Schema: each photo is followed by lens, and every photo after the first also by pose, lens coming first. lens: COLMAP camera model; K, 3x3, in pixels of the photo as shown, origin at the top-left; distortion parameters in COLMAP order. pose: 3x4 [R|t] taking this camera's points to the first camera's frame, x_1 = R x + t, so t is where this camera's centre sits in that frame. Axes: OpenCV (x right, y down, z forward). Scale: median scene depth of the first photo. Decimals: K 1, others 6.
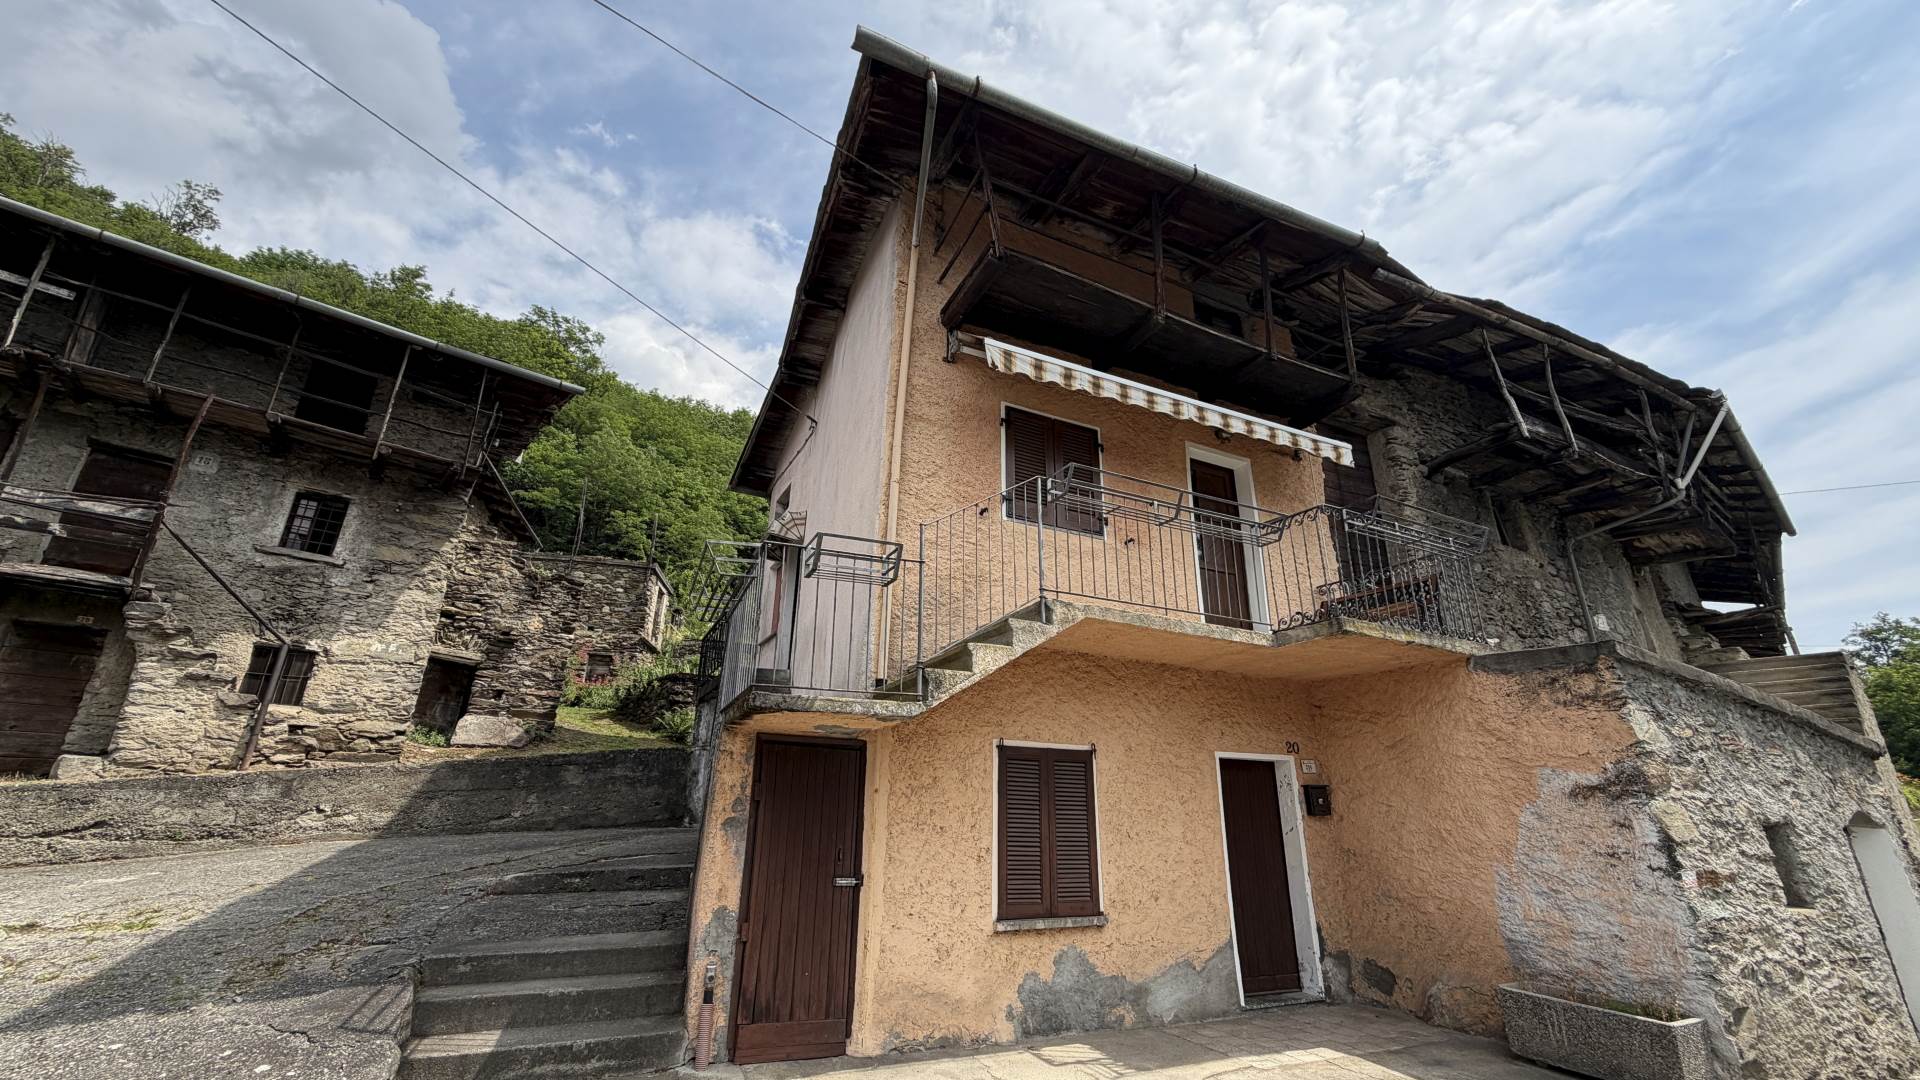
lens RADIAL K [[764.0, 0, 956.0], [0, 764.0, 541.3], [0, 0, 1]] dist [0.000200, 0.000455]
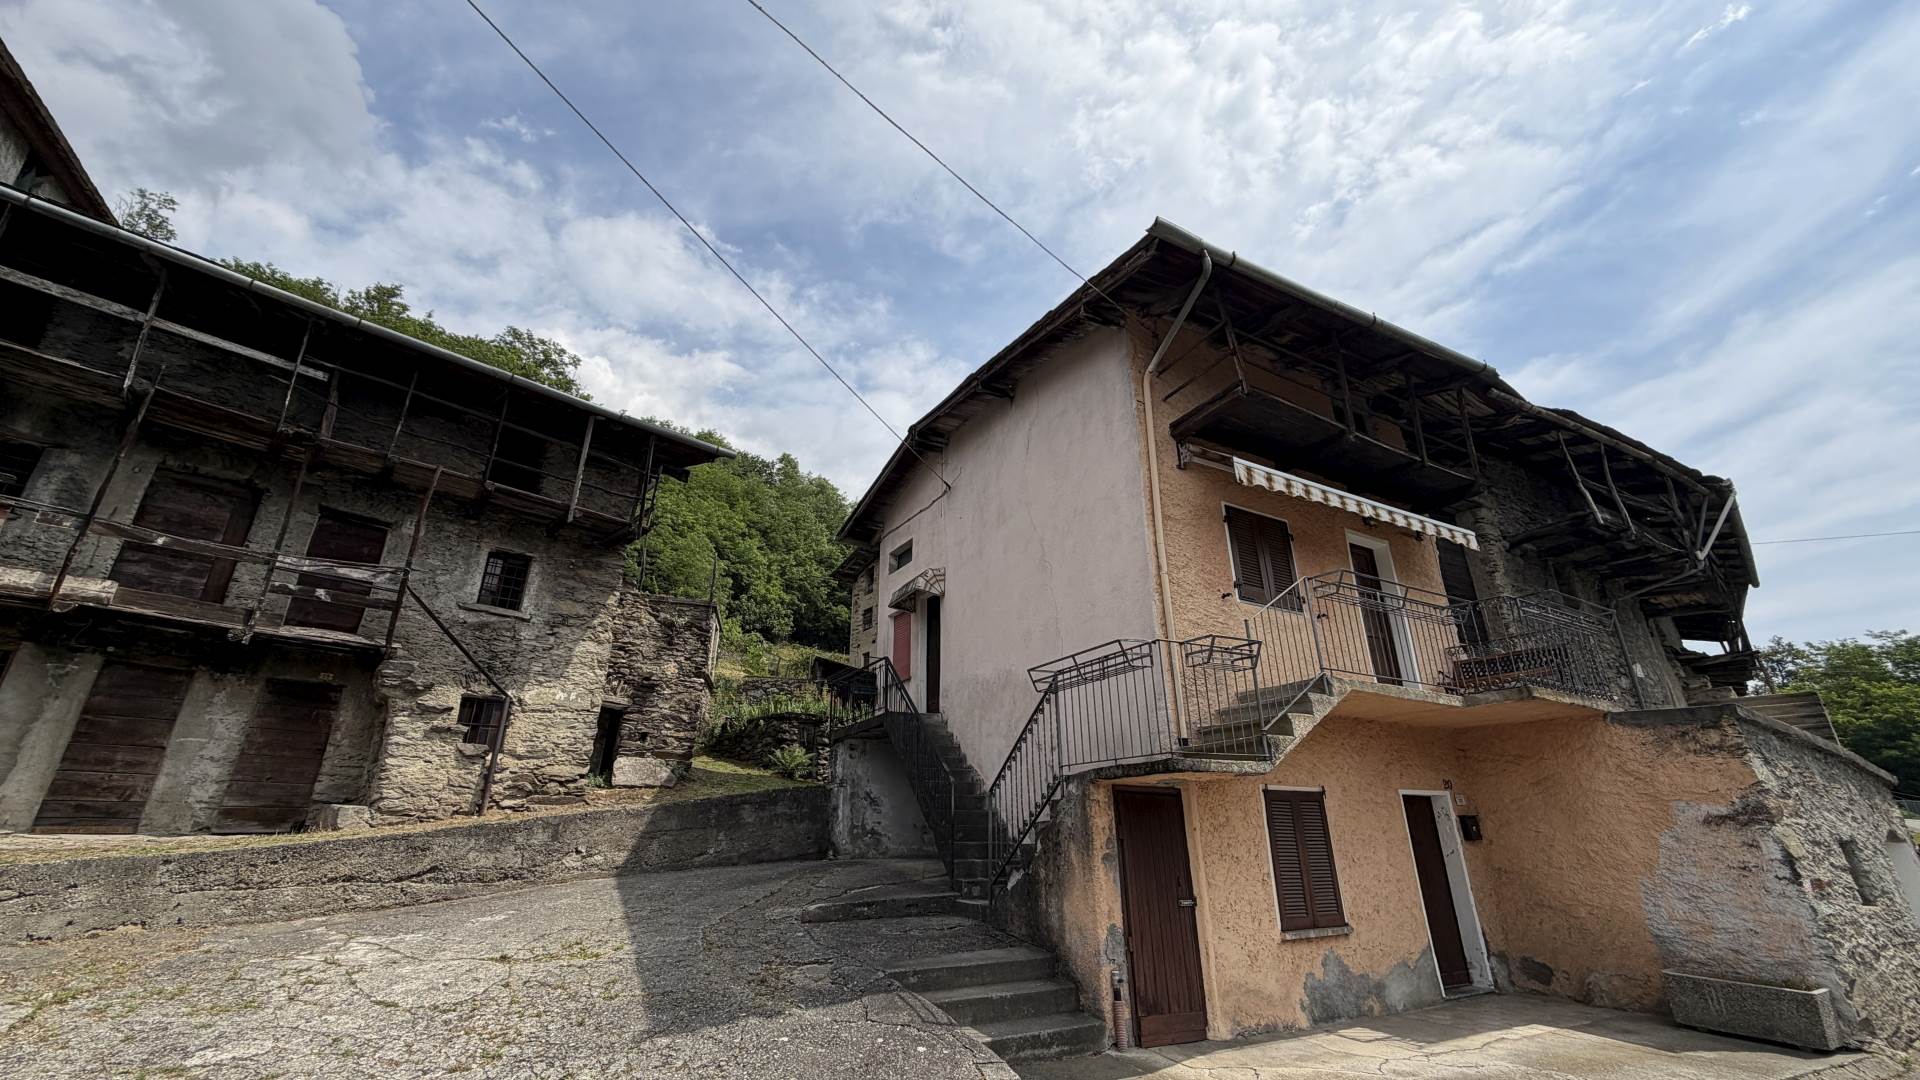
lens RADIAL K [[764.0, 0, 956.0], [0, 764.0, 541.5], [0, 0, 1]] dist [0.000200, 0.000455]
pose [[0.997649, 0.007284, 0.068147, -0.455558], [-0.005473, 0.999628, -0.026712, -0.086368], [-0.068316, 0.026277, 0.997318, -0.186138]]
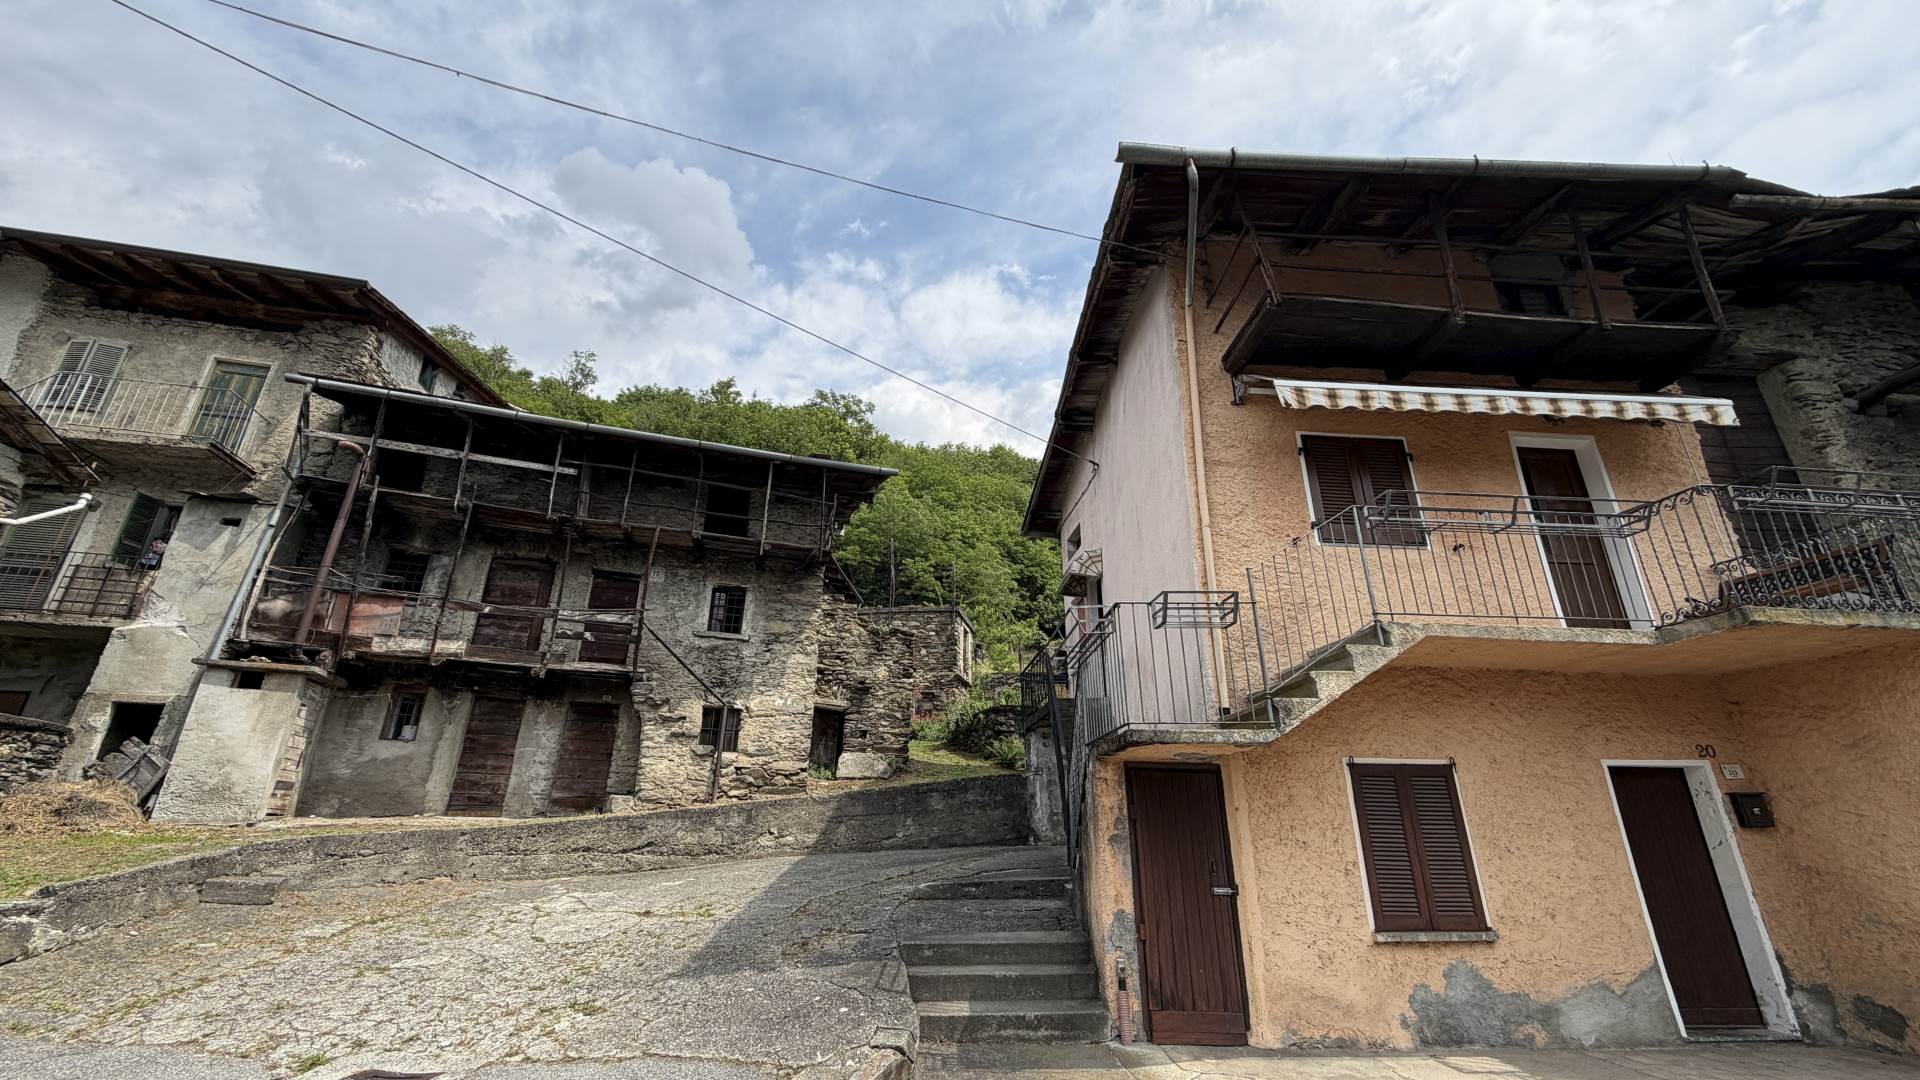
lens RADIAL K [[764.0, 0, 955.2], [0, 764.0, 541.3], [0, 0, 1]] dist [0.000200, 0.000455]
pose [[0.932459, -0.137589, -0.334049, -0.047784], [0.130046, 0.990488, -0.044955, -0.049223], [0.337057, -0.001523, 0.941483, -0.143624]]
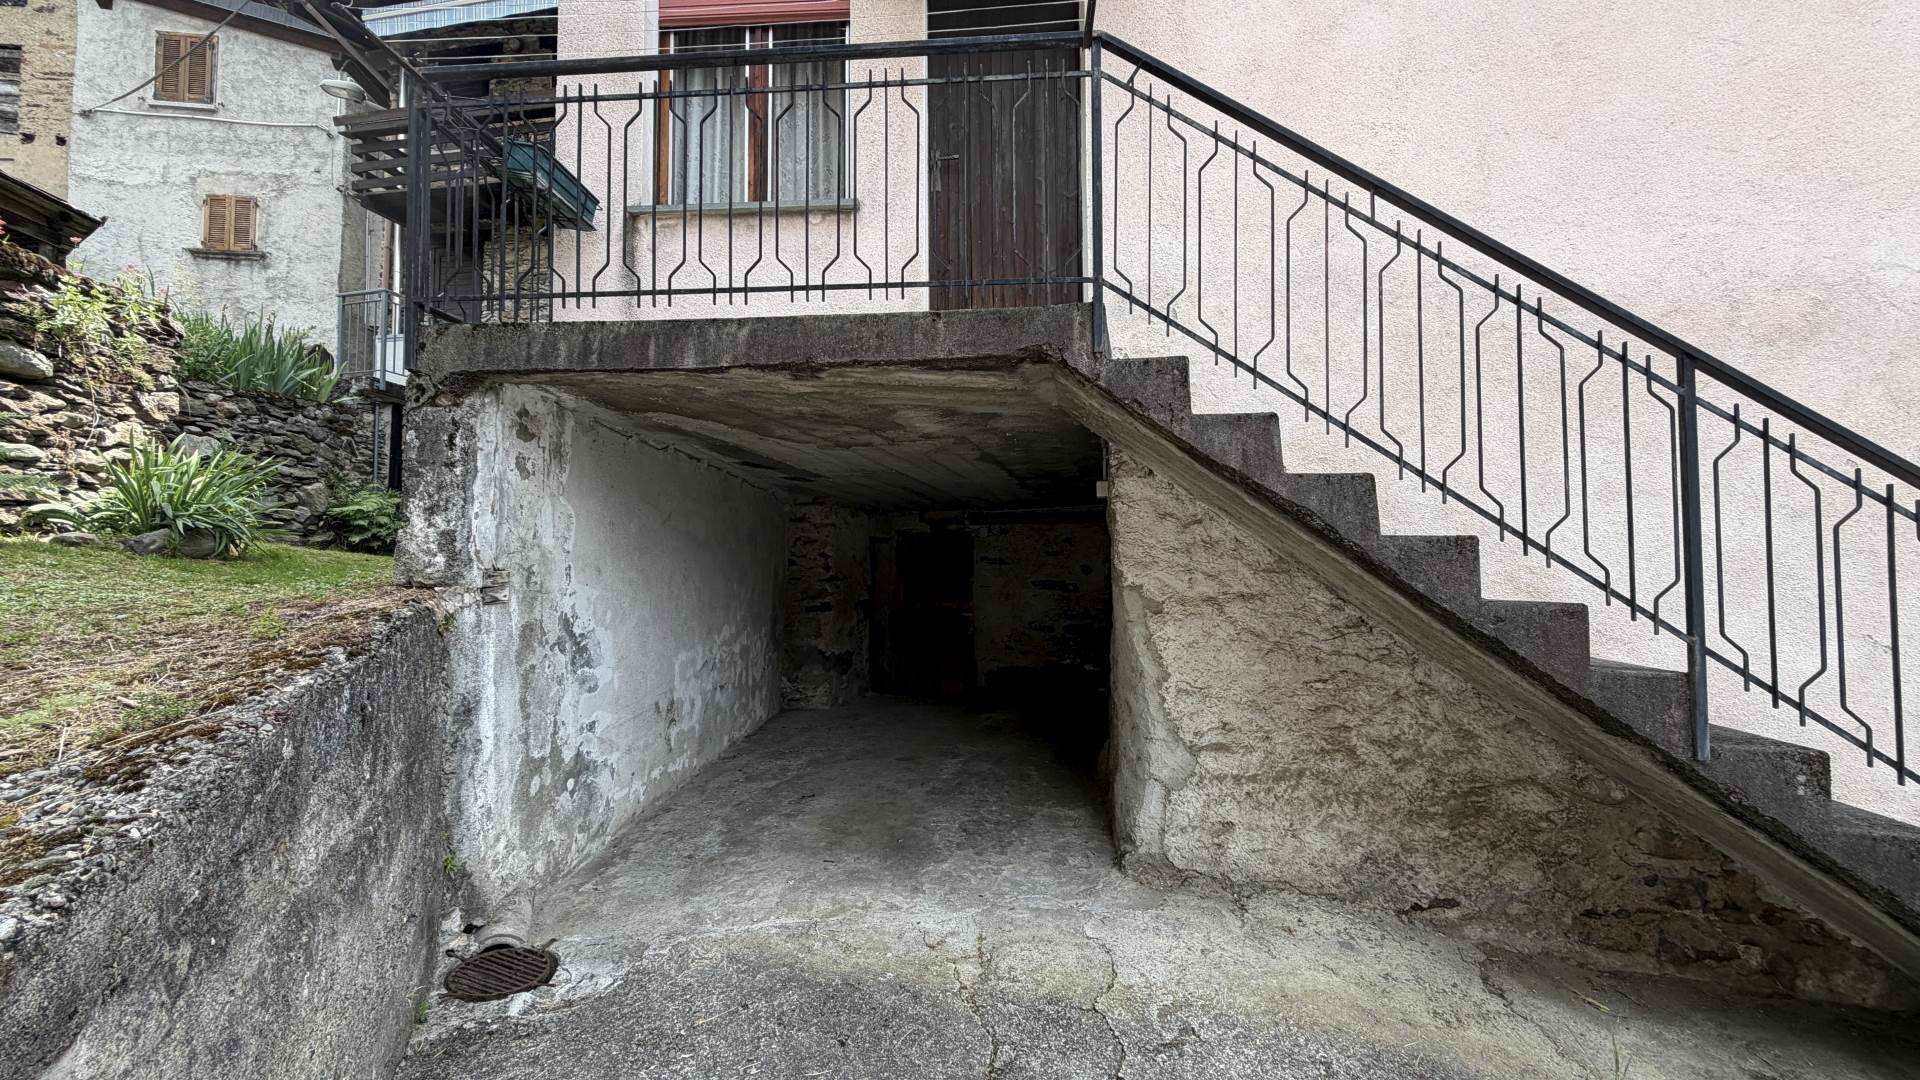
lens RADIAL K [[764.0, 0, 957.1], [0, 764.0, 549.4], [0, 0, 1]] dist [0.000200, 0.000455]
pose [[0.505639, 0.014720, 0.862620, -0.844923], [-0.286833, 0.945846, 0.151992, 0.346390], [-0.813668, -0.324281, 0.482479, 1.470492]]
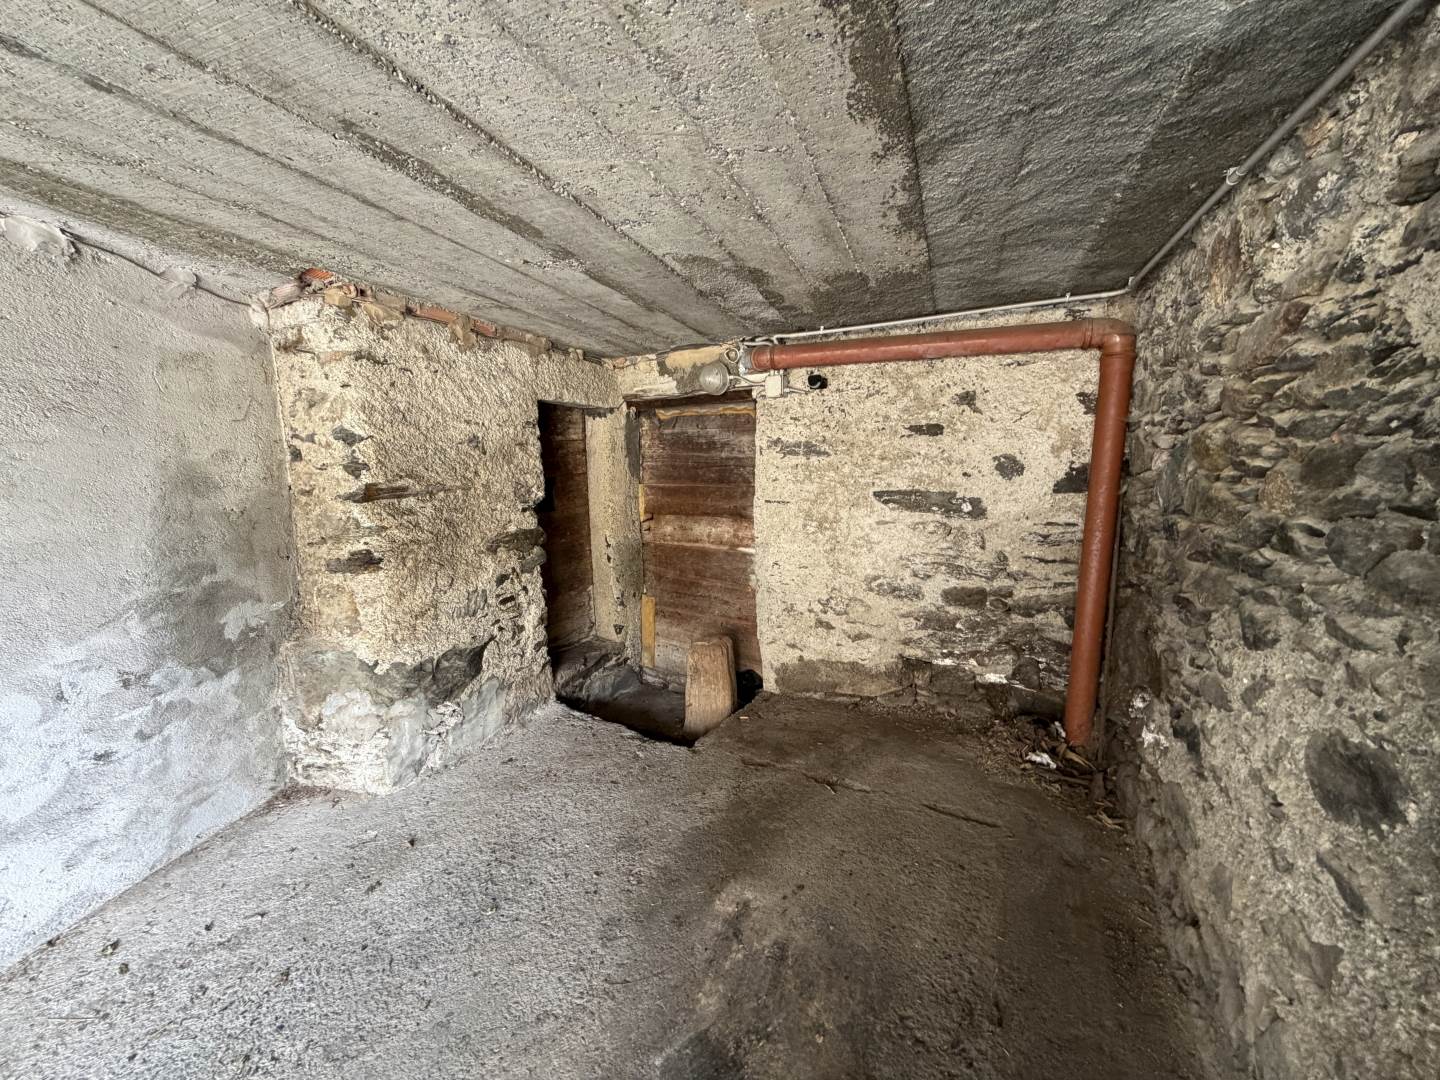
lens RADIAL K [[568.1, 0, 719.0], [0, 568.1, 541.3], [0, 0, 1]] dist [-0.000856, 0.000073]
pose [[0.631311, -0.119924, 0.766202, -0.151411], [-0.252148, 0.902554, 0.349023, 0.458149], [-0.733395, -0.413538, 0.539553, 1.779524]]
